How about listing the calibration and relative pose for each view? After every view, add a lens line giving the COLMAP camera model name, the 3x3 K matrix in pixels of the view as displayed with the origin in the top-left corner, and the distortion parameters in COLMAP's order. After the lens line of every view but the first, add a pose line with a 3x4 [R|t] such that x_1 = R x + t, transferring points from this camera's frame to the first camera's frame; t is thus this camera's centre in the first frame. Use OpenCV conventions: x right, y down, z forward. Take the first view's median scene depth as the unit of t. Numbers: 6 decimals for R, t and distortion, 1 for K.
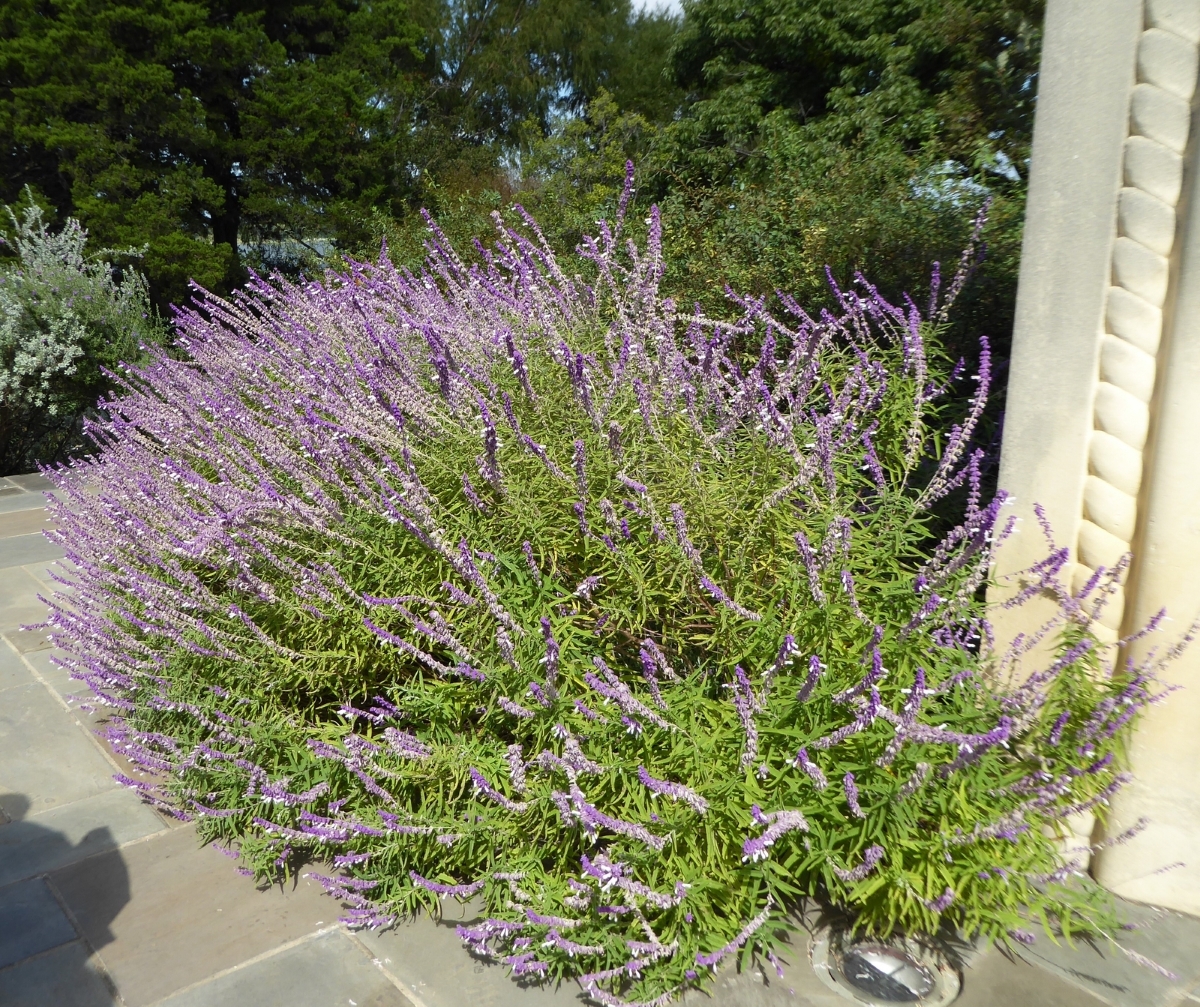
lens RADIAL K [[1198.5, 0, 558.4], [0, 1198.5, 503.3], [0, 0, 1]] dist [-0.006883, 0.014066]
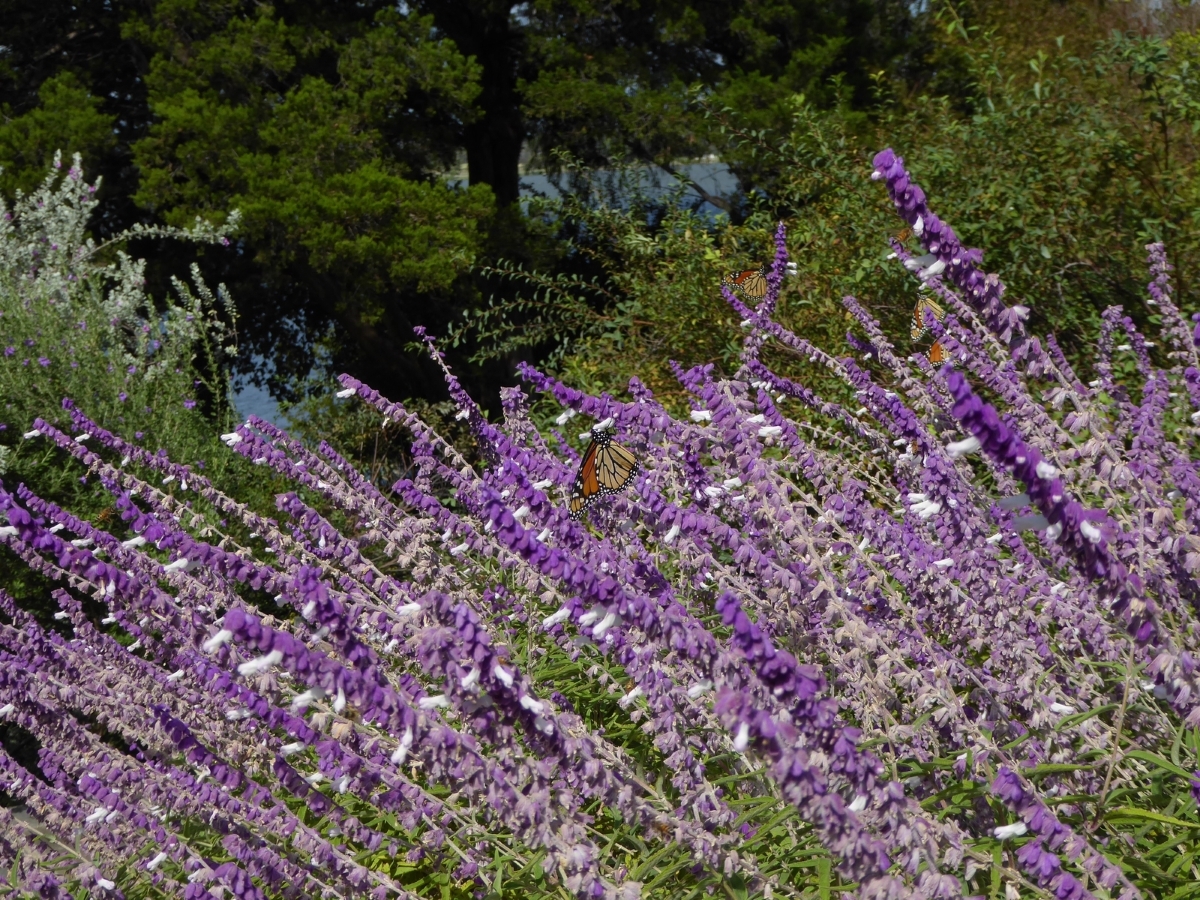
lens RADIAL K [[2295.7, 0, 600.0], [0, 2295.7, 450.0], [0, 0, 1]] dist [0.021773, 0.250399]
pose [[0.966564, 0.002014, -0.256417, -0.020319], [-0.022753, 0.996698, -0.077939, -0.055073], [0.255414, 0.081168, 0.963419, 0.205979]]
